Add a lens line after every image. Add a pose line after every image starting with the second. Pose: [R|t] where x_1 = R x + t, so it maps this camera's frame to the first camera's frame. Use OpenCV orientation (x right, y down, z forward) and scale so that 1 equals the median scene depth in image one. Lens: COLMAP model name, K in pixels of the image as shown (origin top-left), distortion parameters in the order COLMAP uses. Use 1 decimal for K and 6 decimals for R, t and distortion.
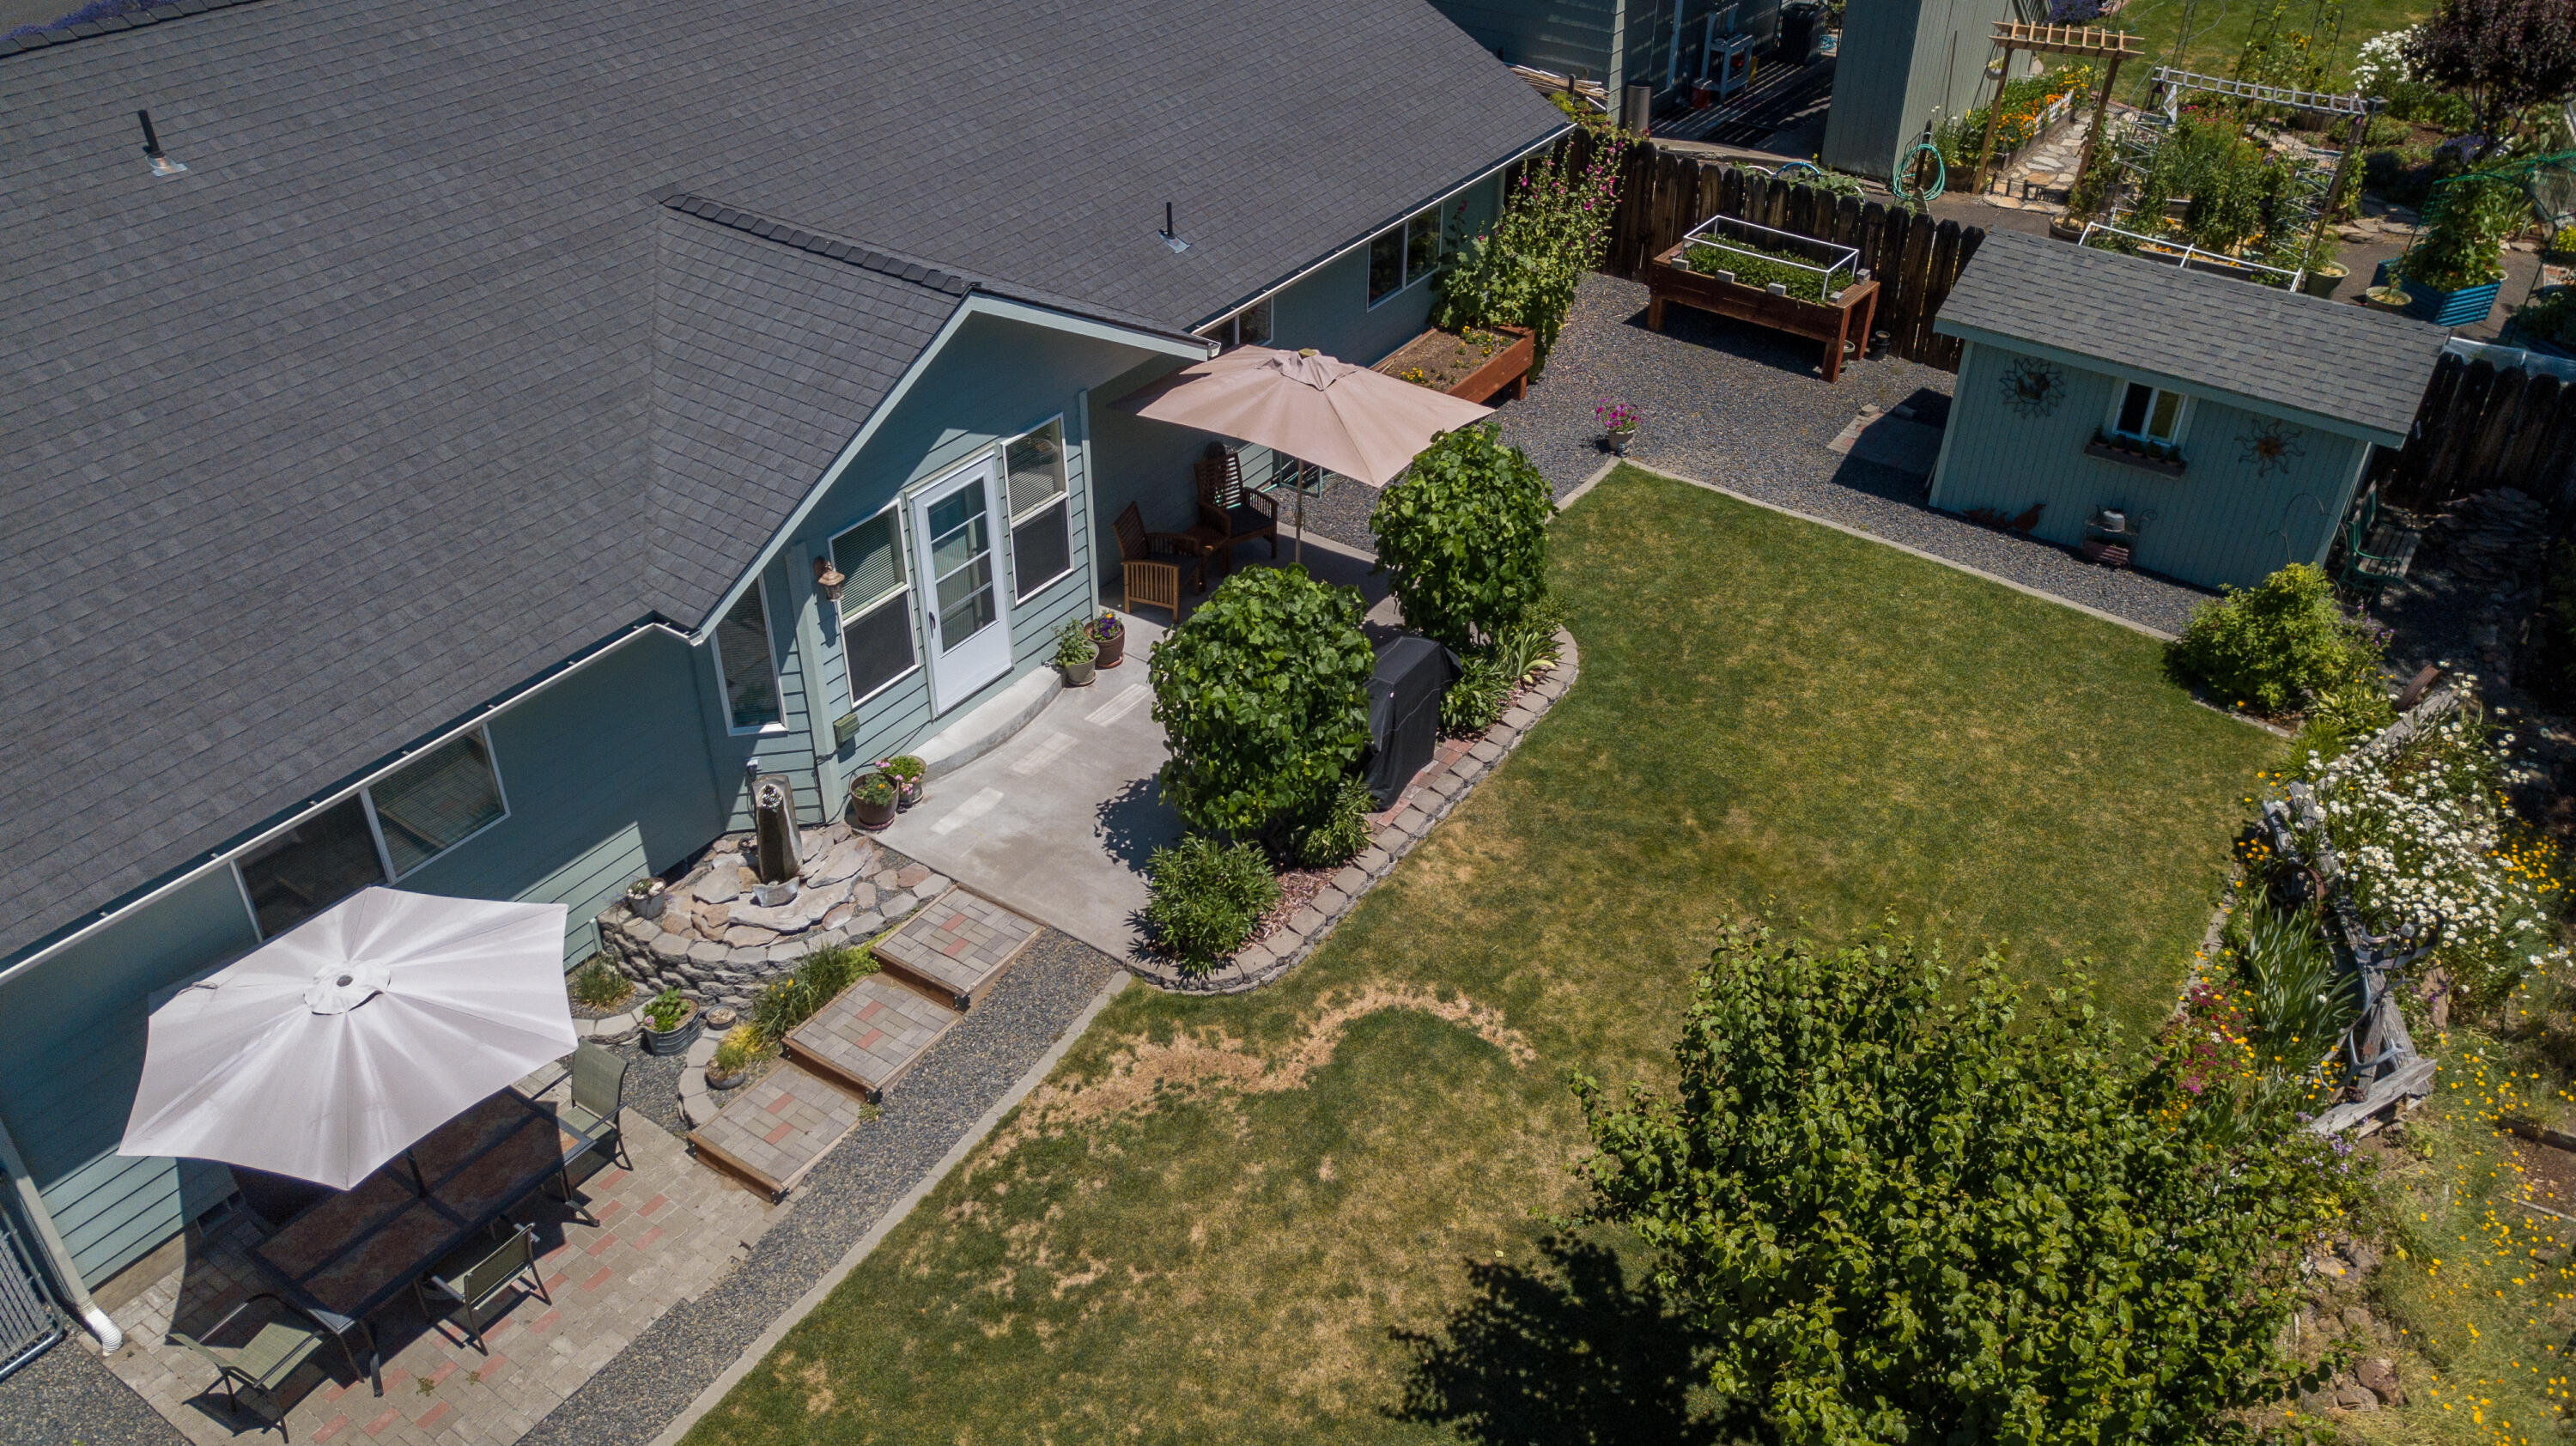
lens RADIAL K [[1970.9, 0, 1288.0], [0, 1970.9, 723.0], [0, 0, 1]] dist [0.005172, 0.005644]
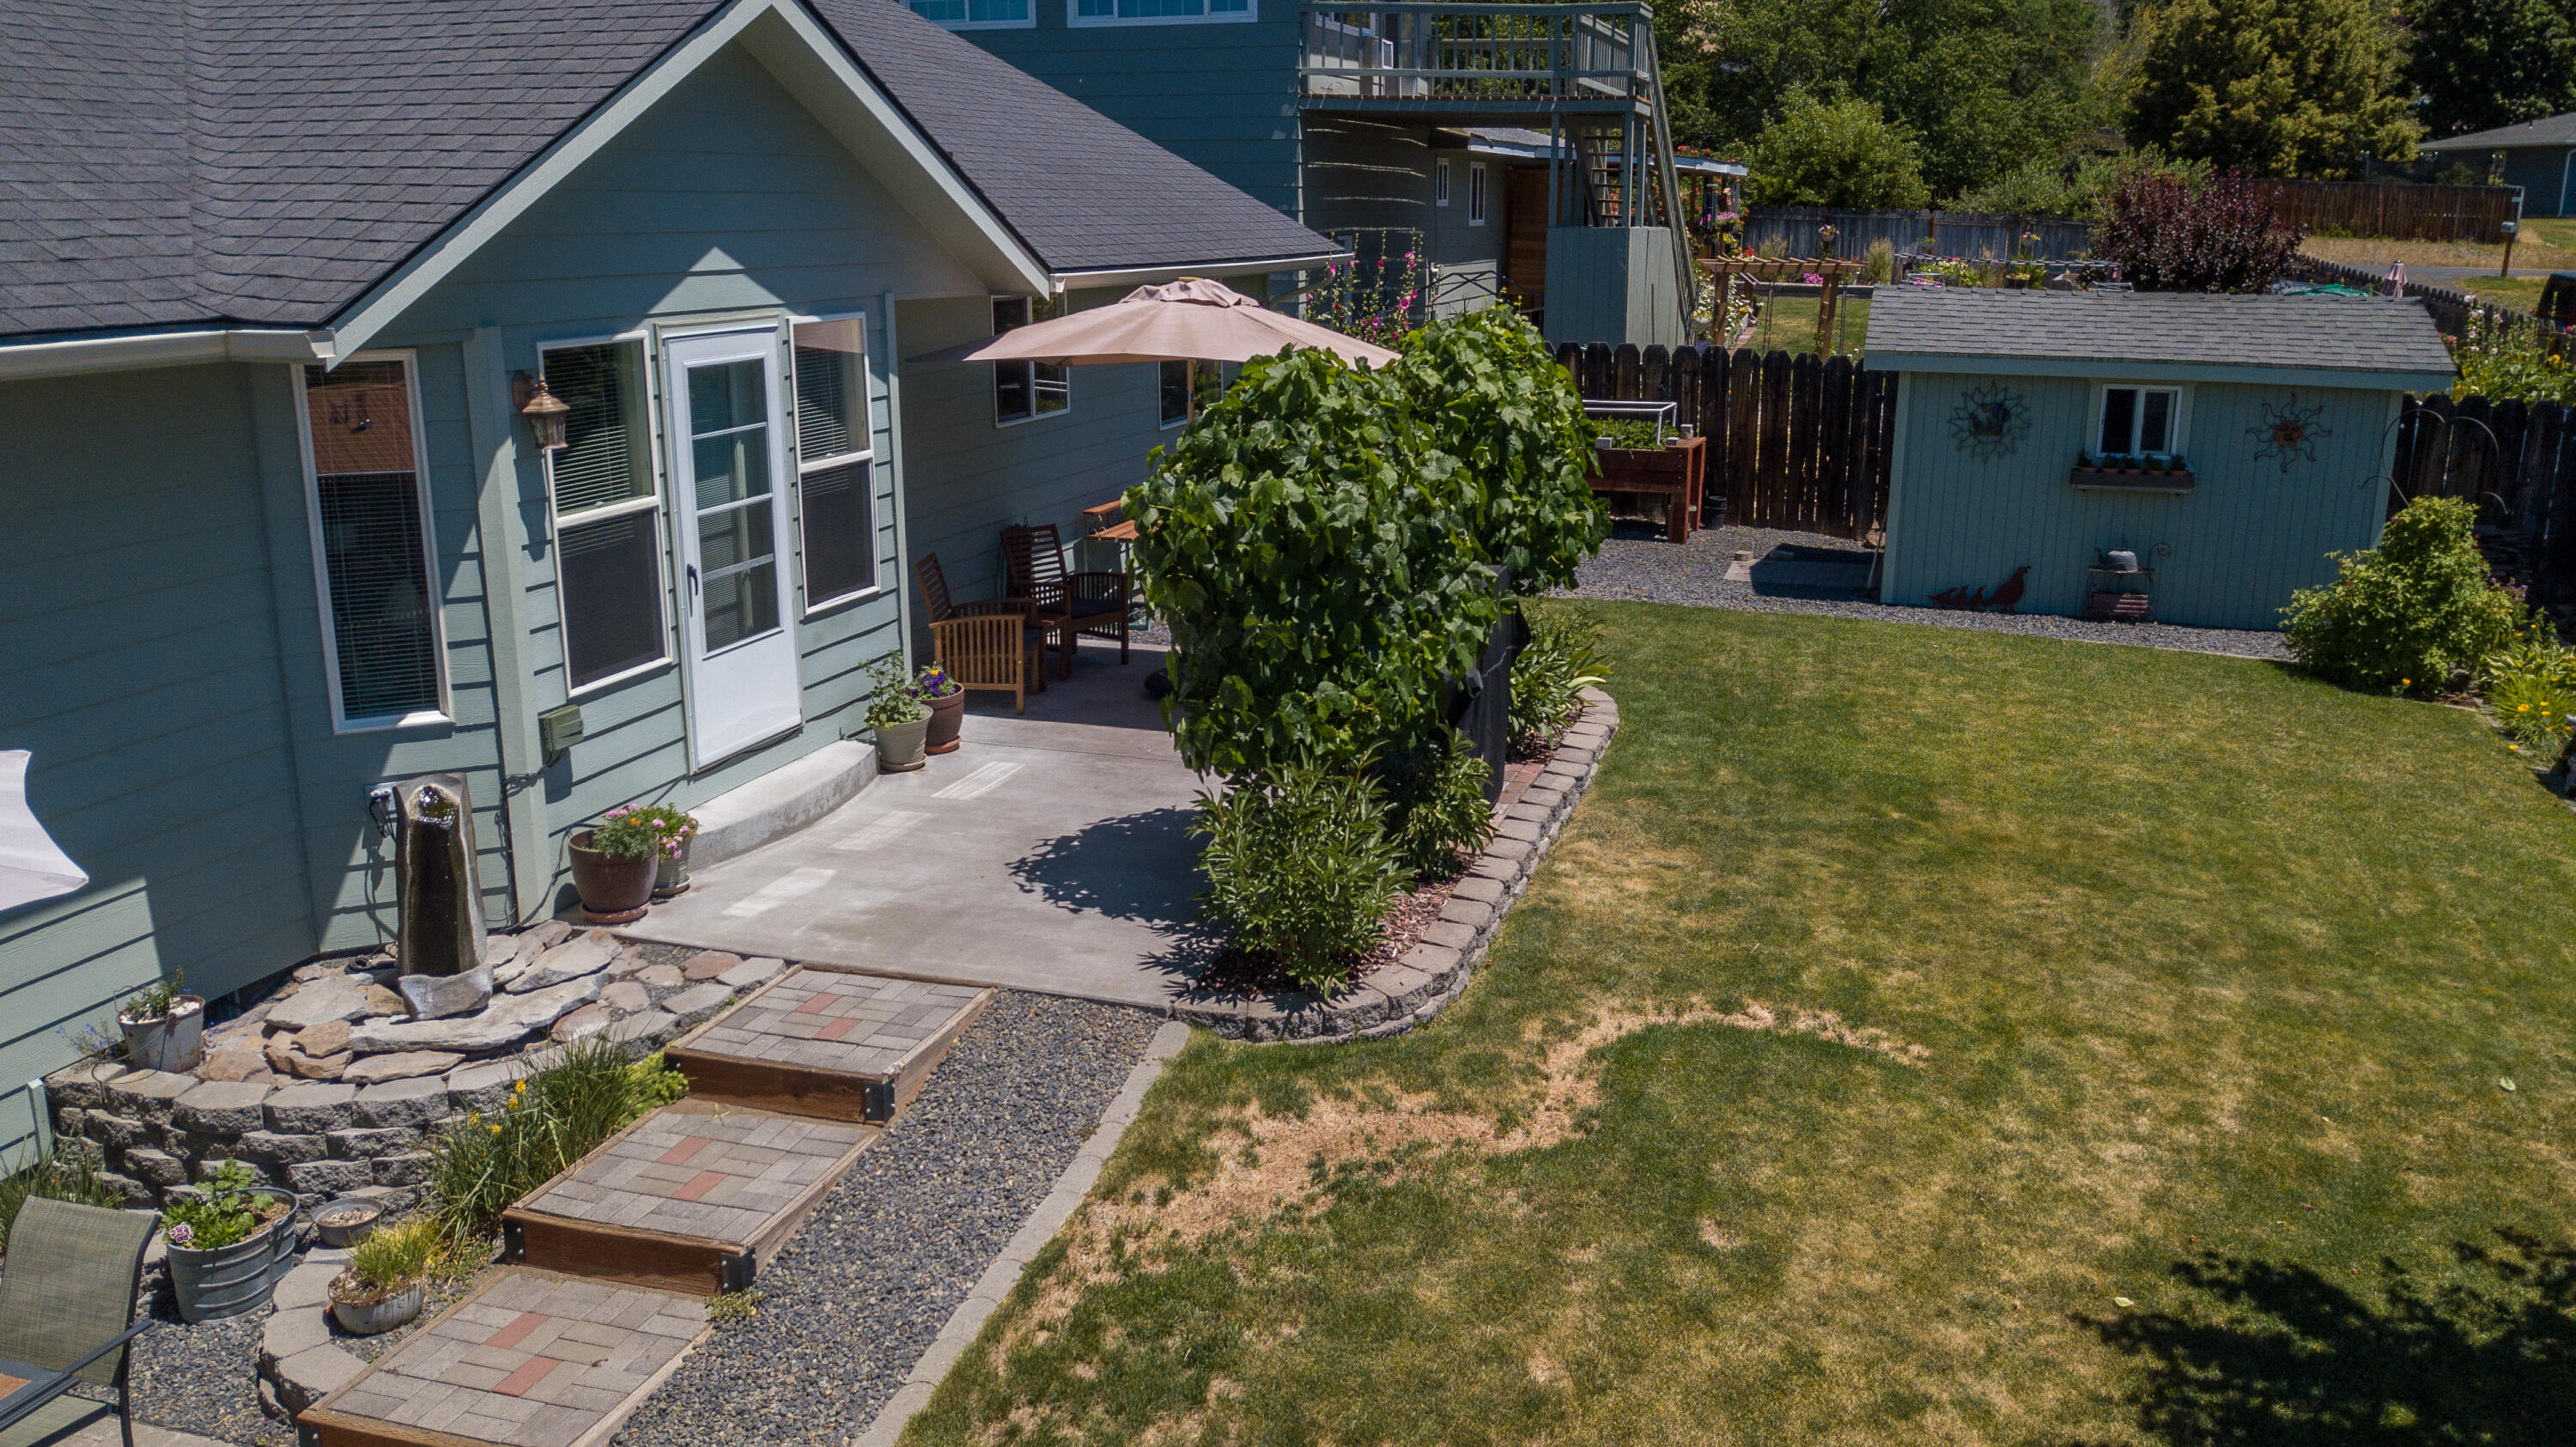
lens RADIAL K [[2020.6, 0, 1298.3], [0, 2020.6, 725.2], [0, 0, 1]] dist [-0.043714, 0.092209]
pose [[0.958288, -0.075153, 0.275745, -0.187701], [0.164301, 0.934306, -0.316349, 0.220403], [-0.233856, 0.348459, 0.907683, 0.457144]]
